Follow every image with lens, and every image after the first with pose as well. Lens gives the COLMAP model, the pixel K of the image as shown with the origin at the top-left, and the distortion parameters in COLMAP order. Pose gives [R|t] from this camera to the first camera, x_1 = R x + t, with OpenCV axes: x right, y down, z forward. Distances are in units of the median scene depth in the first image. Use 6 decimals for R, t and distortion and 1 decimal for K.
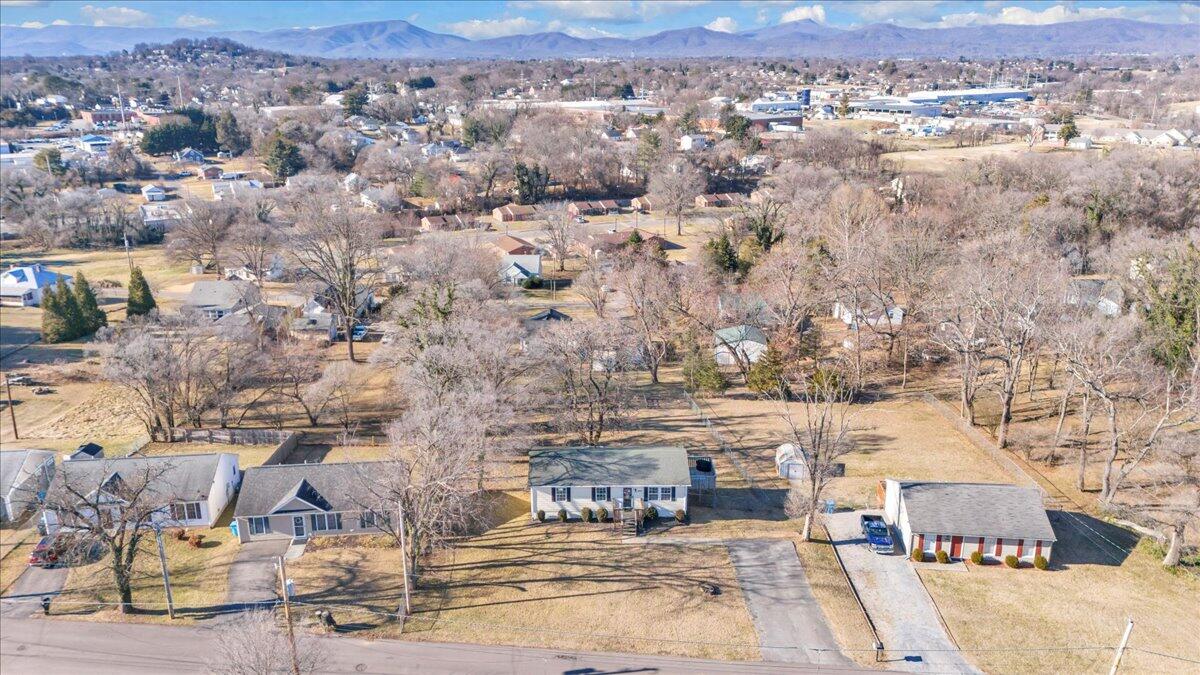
lens RADIAL K [[868.1, 0, 600.0], [0, 868.1, 337.5], [0, 0, 1]] dist [0.080308, -0.072732]
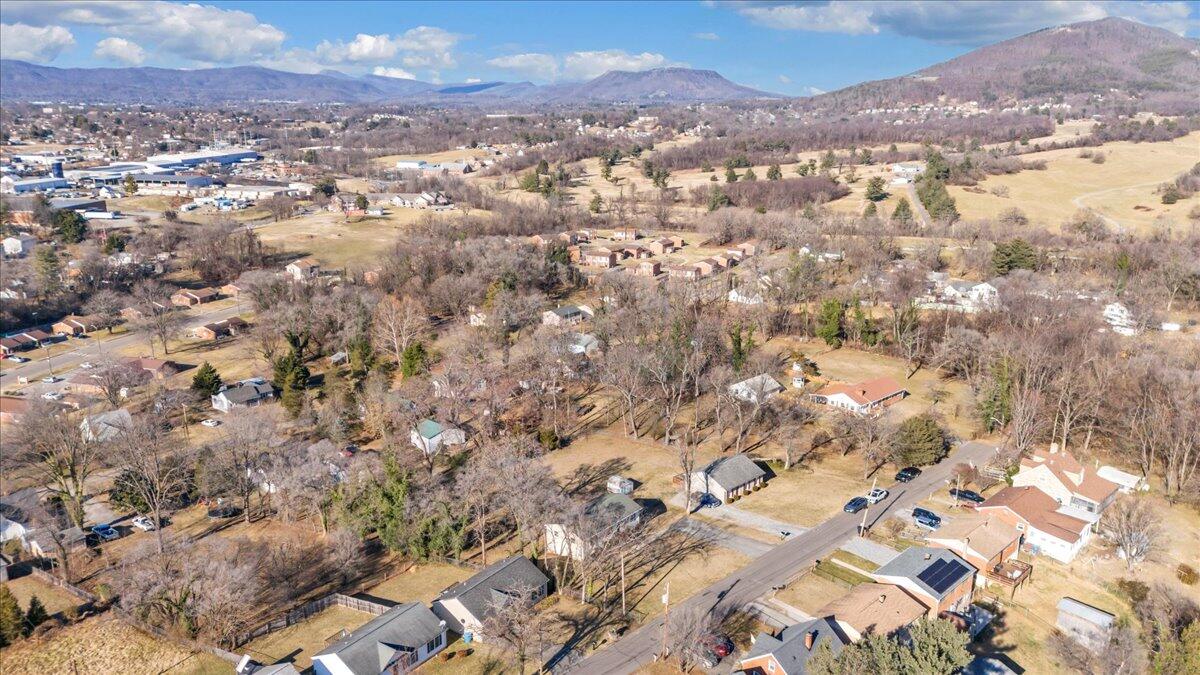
lens RADIAL K [[868.1, 0, 600.0], [0, 868.1, 337.5], [0, 0, 1]] dist [0.080308, -0.072732]
pose [[0.654551, -0.193151, 0.730928, -0.778218], [0.226242, 0.972551, 0.054400, -0.189996], [-0.721372, 0.129758, 0.680283, -0.144232]]
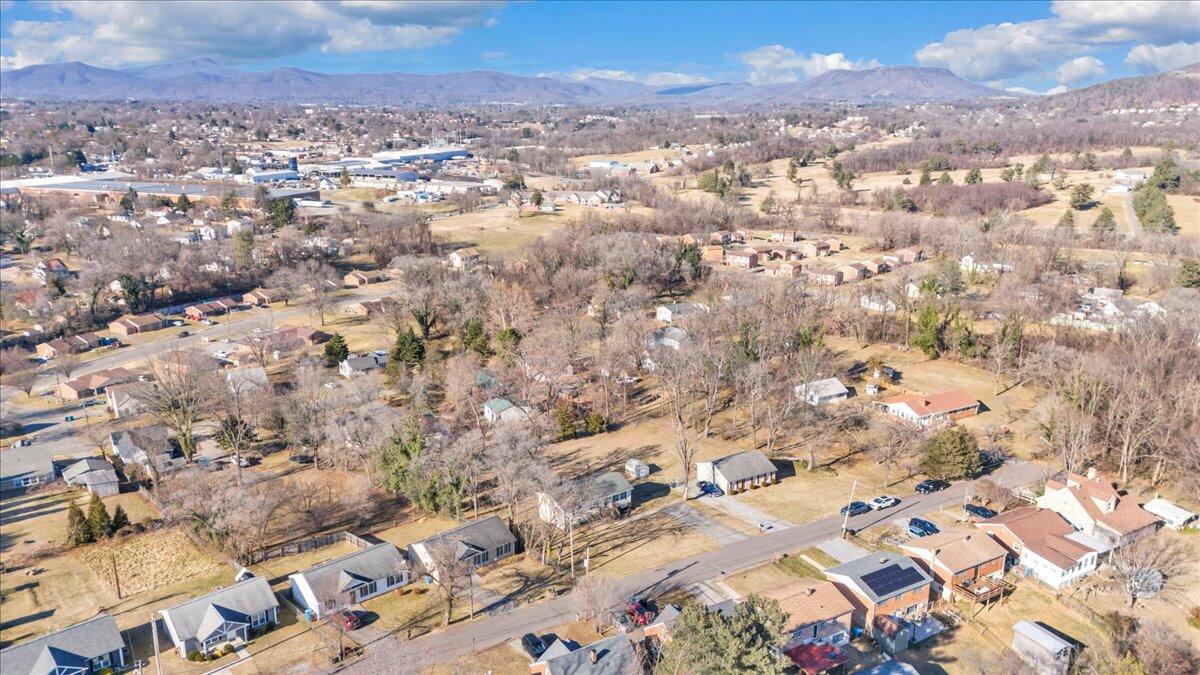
lens RADIAL K [[868.1, 0, 600.0], [0, 868.1, 337.5], [0, 0, 1]] dist [0.080308, -0.072732]
pose [[0.813912, -0.146290, 0.562269, -0.631314], [0.171449, 0.985159, 0.008136, -0.119405], [-0.555115, 0.089779, 0.826915, -0.370730]]
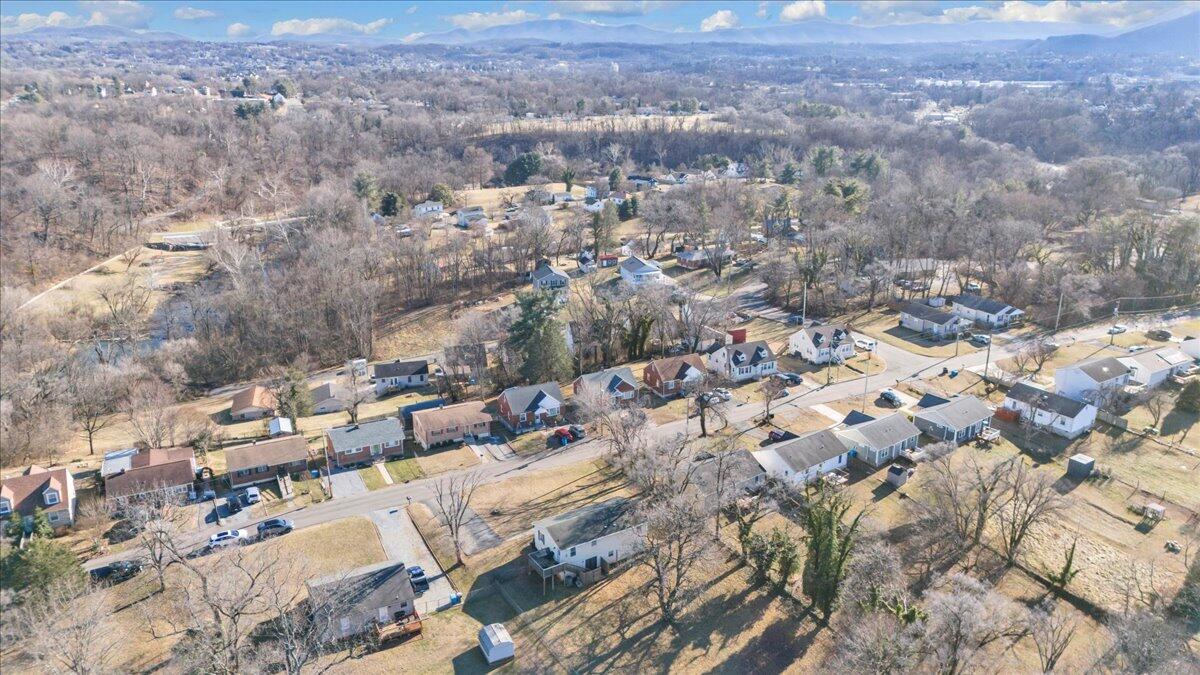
lens RADIAL K [[868.0, 0, 602.6], [0, 868.0, 346.3], [0, 0, 1]] dist [0.080425, -0.077007]
pose [[-0.855318, 0.170905, -0.489104, 0.453250], [-0.156173, 0.815072, 0.557913, -0.635451], [0.494005, 0.553578, -0.670455, 1.242444]]
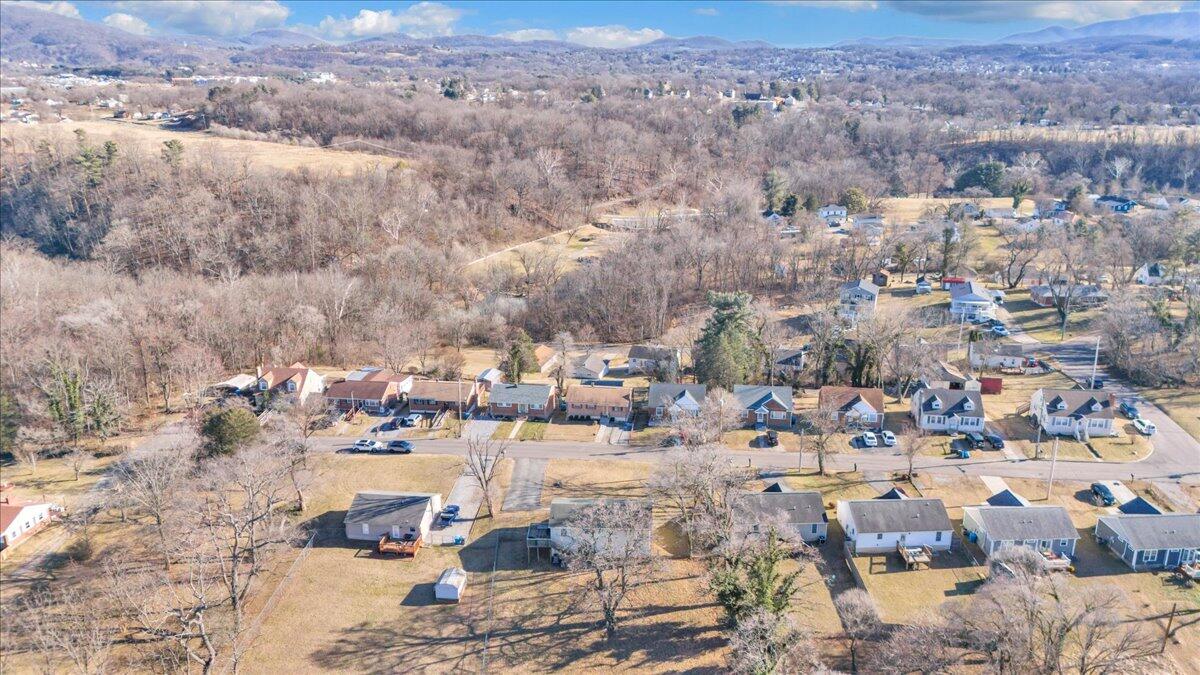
lens RADIAL K [[868.0, 0, 602.6], [0, 868.0, 346.3], [0, 0, 1]] dist [0.080425, -0.077007]
pose [[-0.998283, -0.007007, 0.058154, -0.054848], [0.028867, 0.805025, 0.592538, -0.674607], [-0.050967, 0.593200, -0.803440, 1.383868]]
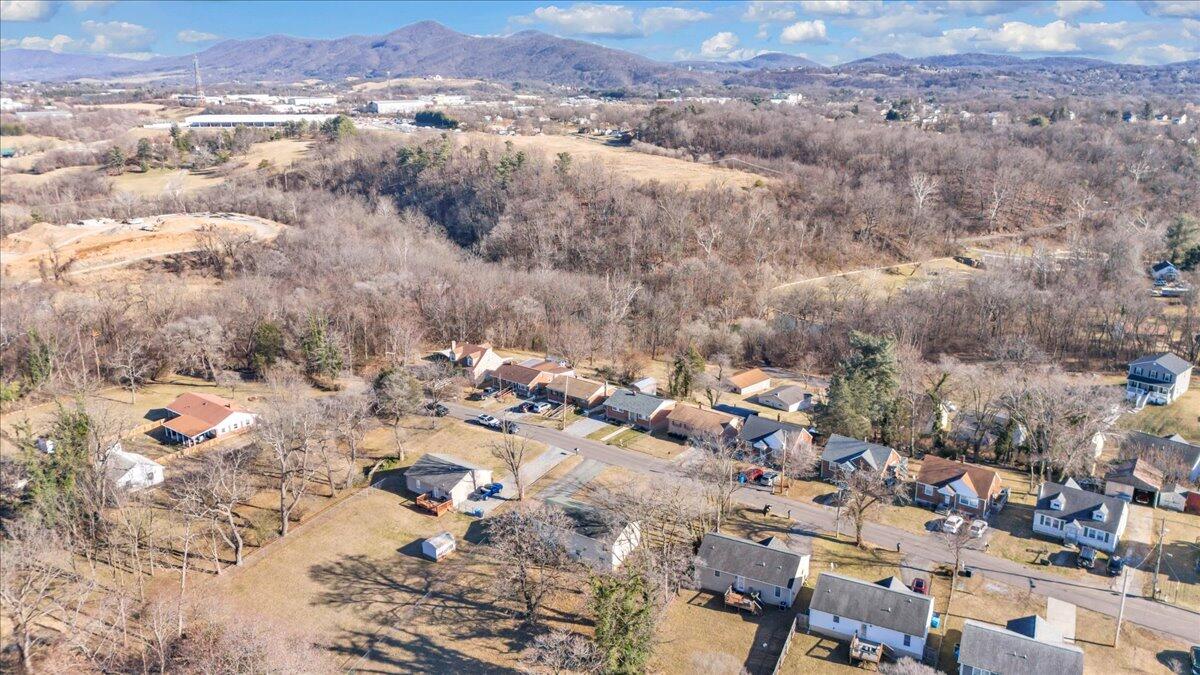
lens RADIAL K [[868.1, 0, 600.0], [0, 868.1, 337.5], [0, 0, 1]] dist [0.080308, -0.072732]
pose [[-0.834458, -0.146265, 0.531306, -0.544218], [0.179831, 0.839077, 0.513430, -0.635148], [-0.520904, 0.523981, -0.673872, 1.265664]]
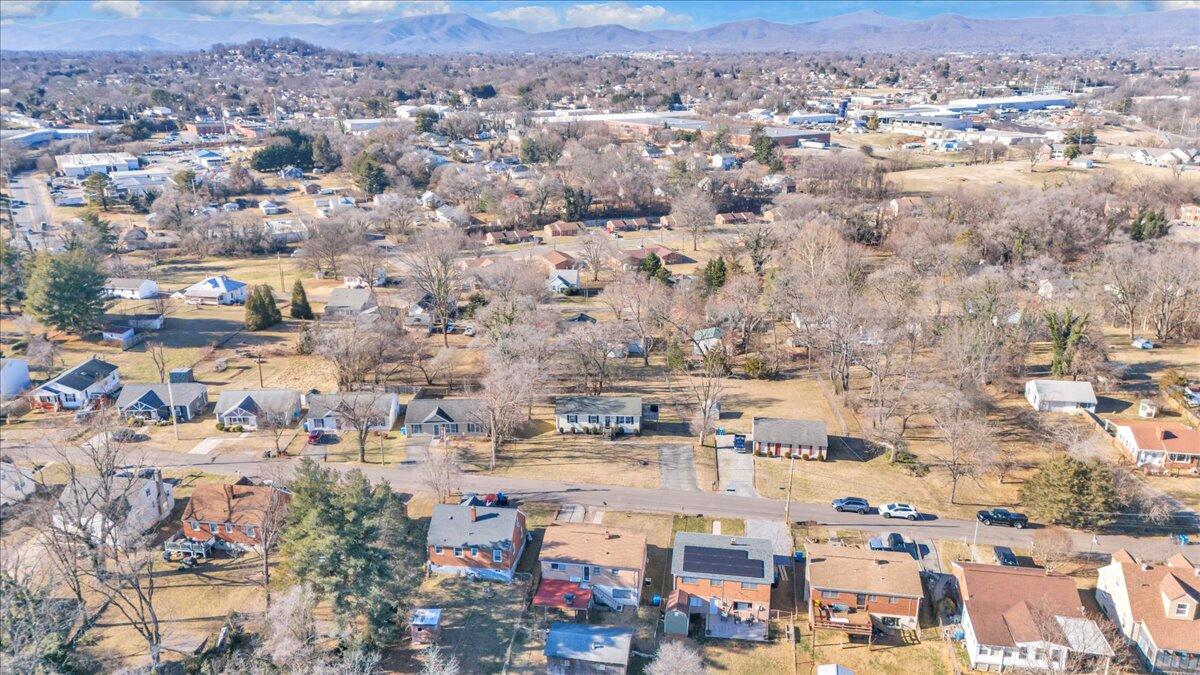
lens RADIAL K [[868.1, 0, 600.0], [0, 868.1, 337.5], [0, 0, 1]] dist [0.080308, -0.072732]
pose [[0.998054, 0.019424, -0.059246, 0.078318], [-0.018990, 0.999789, 0.007876, -0.006948], [0.059386, -0.006735, 0.998212, -0.550673]]
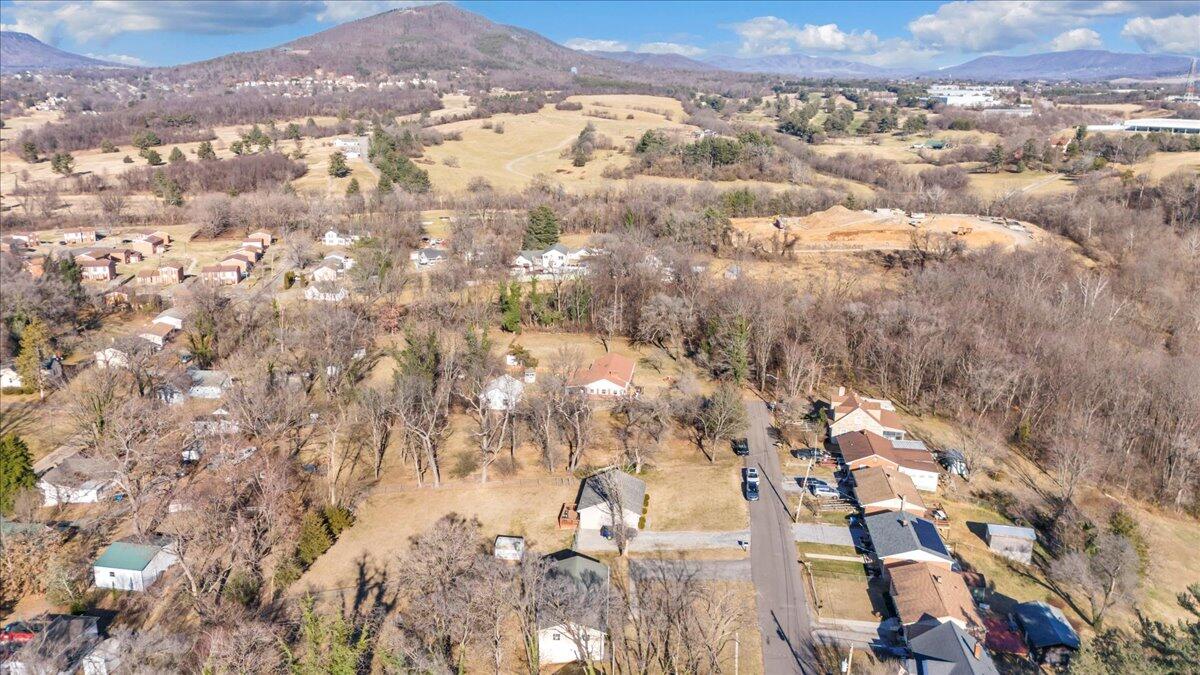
lens RADIAL K [[882.9, 0, 575.5], [0, 882.9, 320.1], [0, 0, 1]] dist [0.072391, -0.062569]
pose [[0.059588, -0.259920, 0.963790, -0.798088], [0.295941, 0.926699, 0.231620, -0.374977], [-0.953346, 0.271423, 0.132141, 0.471727]]
